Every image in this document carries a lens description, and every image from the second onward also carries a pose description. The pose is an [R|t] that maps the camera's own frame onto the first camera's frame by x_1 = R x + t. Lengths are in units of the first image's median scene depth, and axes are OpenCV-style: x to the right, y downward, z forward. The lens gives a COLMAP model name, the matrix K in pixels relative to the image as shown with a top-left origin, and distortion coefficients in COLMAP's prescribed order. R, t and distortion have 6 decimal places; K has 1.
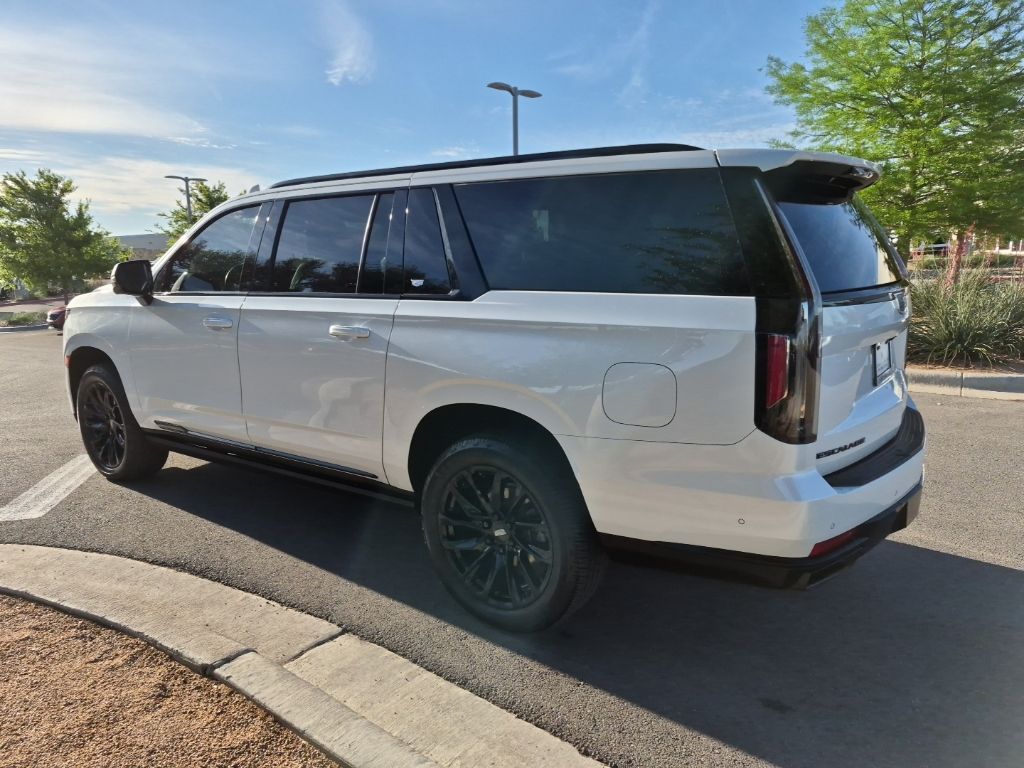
lens RADIAL K [[713.8, 0, 503.6], [0, 713.8, 373.7], [0, 0, 1]] dist [0.065246, -0.052697]
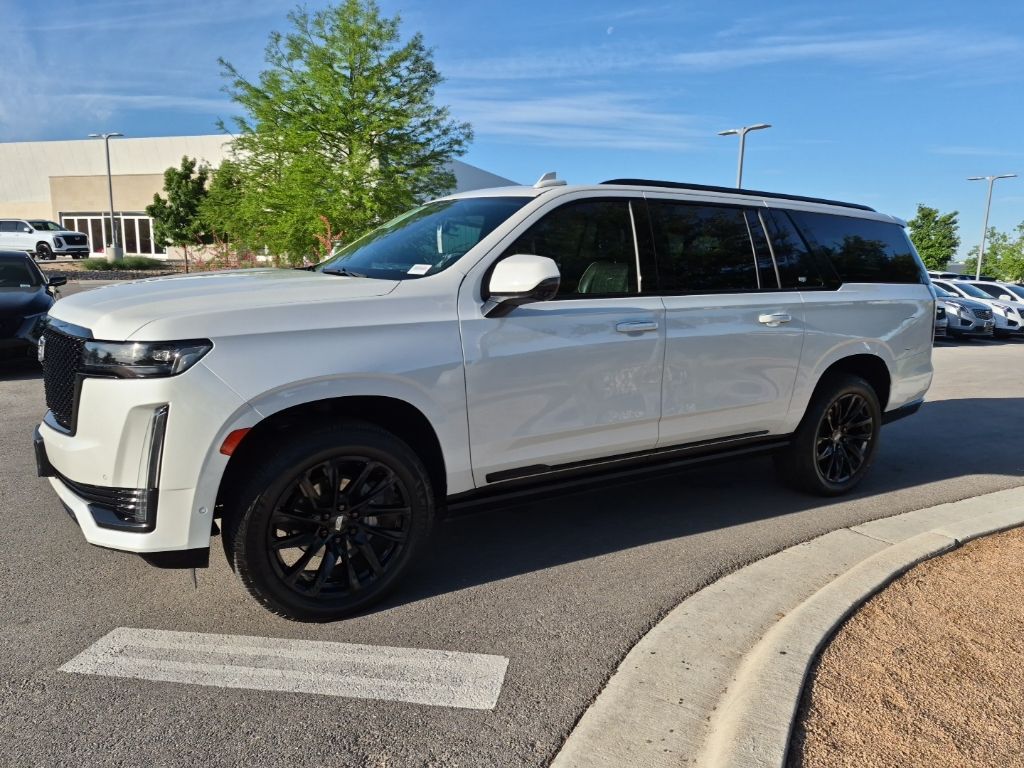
lens RADIAL K [[713.8, 0, 504.3], [0, 713.8, 378.5], [0, 0, 1]] dist [0.065246, -0.052697]
pose [[0.339823, -0.128981, 0.931603, -1.467702], [0.125995, 0.987866, 0.090811, -0.121565], [-0.932012, 0.086518, 0.351951, 0.939037]]
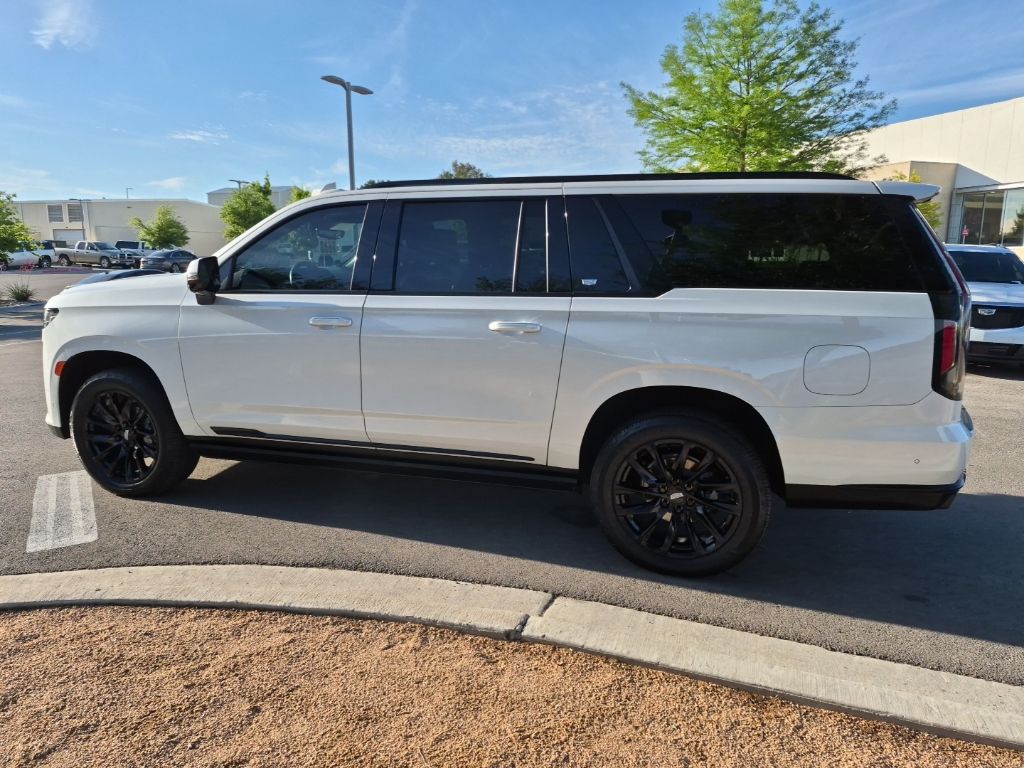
lens RADIAL K [[713.8, 0, 509.3], [0, 713.8, 379.5], [0, 0, 1]] dist [0.065246, -0.052697]
pose [[0.944704, -0.037984, 0.325716, -0.541876], [0.034993, 0.999274, 0.015039, 0.003779], [-0.326051, -0.002810, 0.945348, -0.019228]]
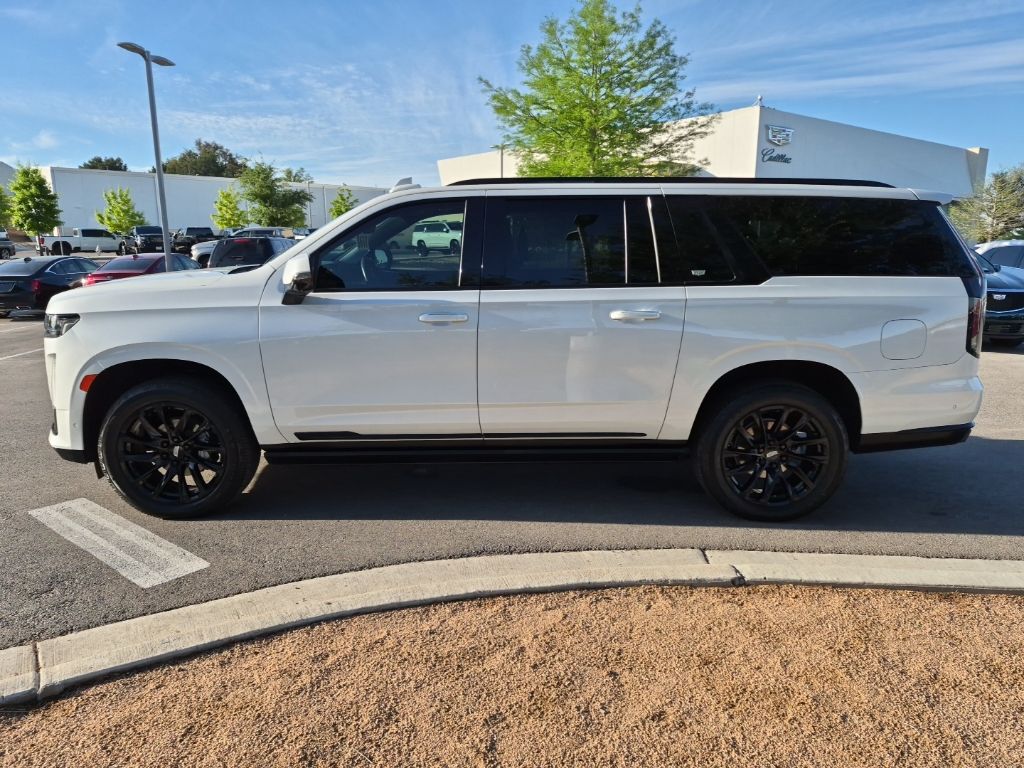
lens RADIAL K [[713.8, 0, 506.2], [0, 713.8, 382.3], [0, 0, 1]] dist [0.065246, -0.052697]
pose [[0.788620, -0.103149, 0.606168, -1.047407], [0.087648, 0.994620, 0.055221, -0.030571], [-0.608602, 0.009581, 0.793418, 0.174596]]
